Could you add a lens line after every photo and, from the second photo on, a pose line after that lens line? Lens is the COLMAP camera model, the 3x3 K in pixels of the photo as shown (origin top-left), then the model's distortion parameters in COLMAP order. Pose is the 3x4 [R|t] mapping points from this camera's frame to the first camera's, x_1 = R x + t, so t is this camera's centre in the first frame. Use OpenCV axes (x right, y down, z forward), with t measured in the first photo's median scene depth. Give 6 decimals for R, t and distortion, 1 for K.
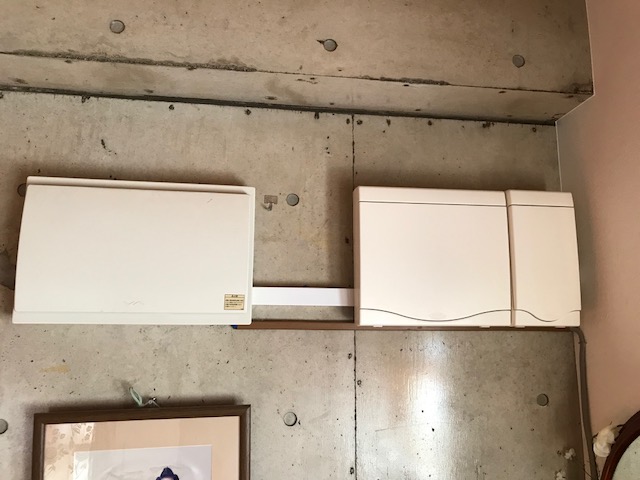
lens RADIAL K [[524.2, 0, 320.0], [0, 524.2, 240.0], [0, 0, 1]] dist [0.015007, -0.010809]
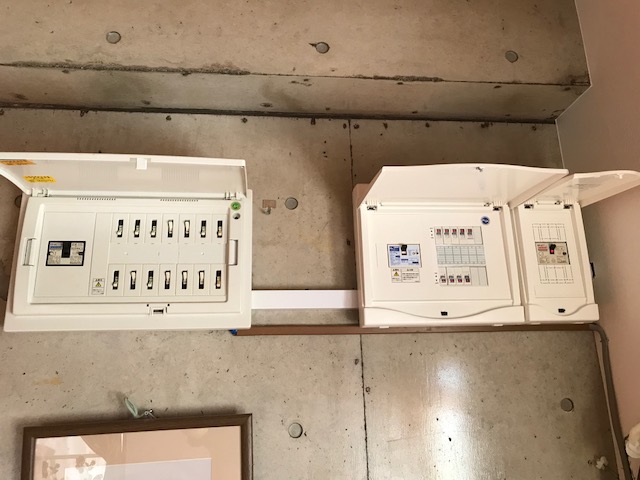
lens RADIAL K [[524.2, 0, 320.0], [0, 524.2, 240.0], [0, 0, 1]] dist [0.015007, -0.010809]
pose [[0.998807, -0.041749, -0.025324, 0.024273], [0.038711, 0.993127, -0.110456, 0.105878], [0.029761, 0.109344, 0.993558, 0.032510]]
